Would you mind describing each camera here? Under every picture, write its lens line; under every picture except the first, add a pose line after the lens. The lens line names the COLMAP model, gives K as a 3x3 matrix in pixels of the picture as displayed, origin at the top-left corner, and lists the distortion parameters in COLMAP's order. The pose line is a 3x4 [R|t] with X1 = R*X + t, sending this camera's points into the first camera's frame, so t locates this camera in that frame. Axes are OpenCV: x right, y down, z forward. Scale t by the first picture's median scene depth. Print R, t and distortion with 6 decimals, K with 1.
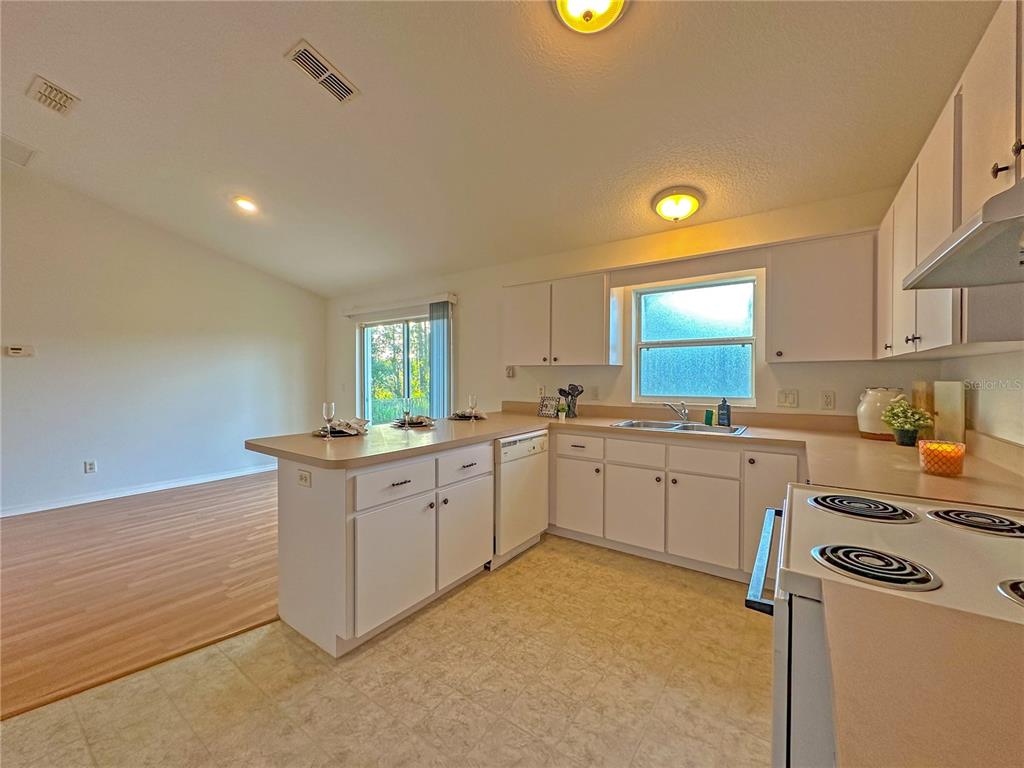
lens RADIAL K [[406.7, 0, 512.0], [0, 406.7, 384.0], [0, 0, 1]] dist [-0.013931, -0.000011]
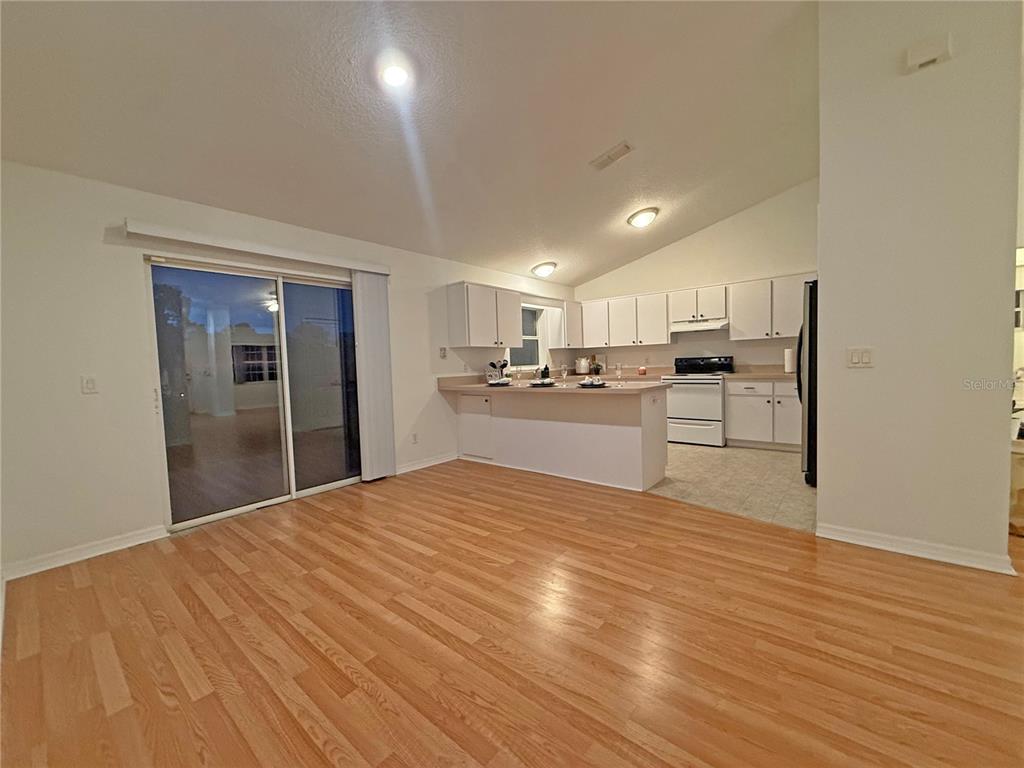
lens RADIAL K [[411.1, 0, 509.3], [0, 411.1, 382.2], [0, 0, 1]] dist [0.002370, 0.000015]
pose [[0.088689, -0.048549, 0.994876, -1.695495], [0.060866, 0.997209, 0.043237, 0.022015], [-0.994198, 0.056719, 0.091396, 1.017729]]
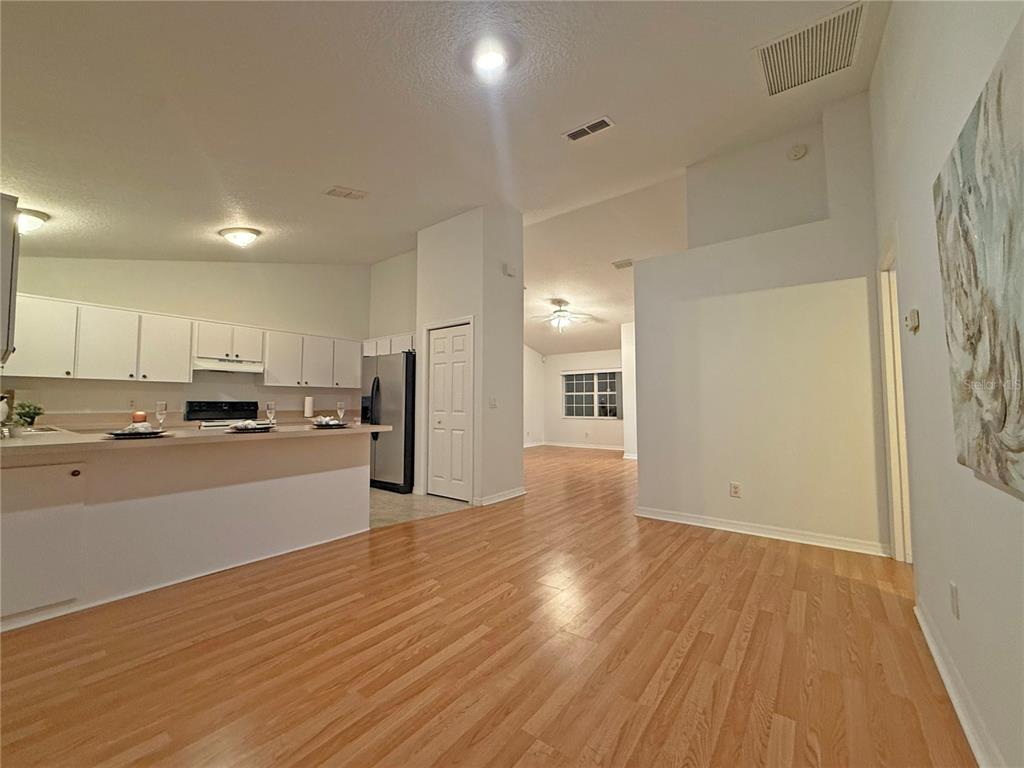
lens RADIAL K [[411.1, 0, 509.3], [0, 411.1, 382.2], [0, 0, 1]] dist [0.002370, 0.000015]
pose [[-0.999381, 0.003555, 0.035004, -0.911570], [0.002521, 0.999560, -0.029544, 0.017879], [-0.035093, -0.029437, -0.998950, 2.002114]]
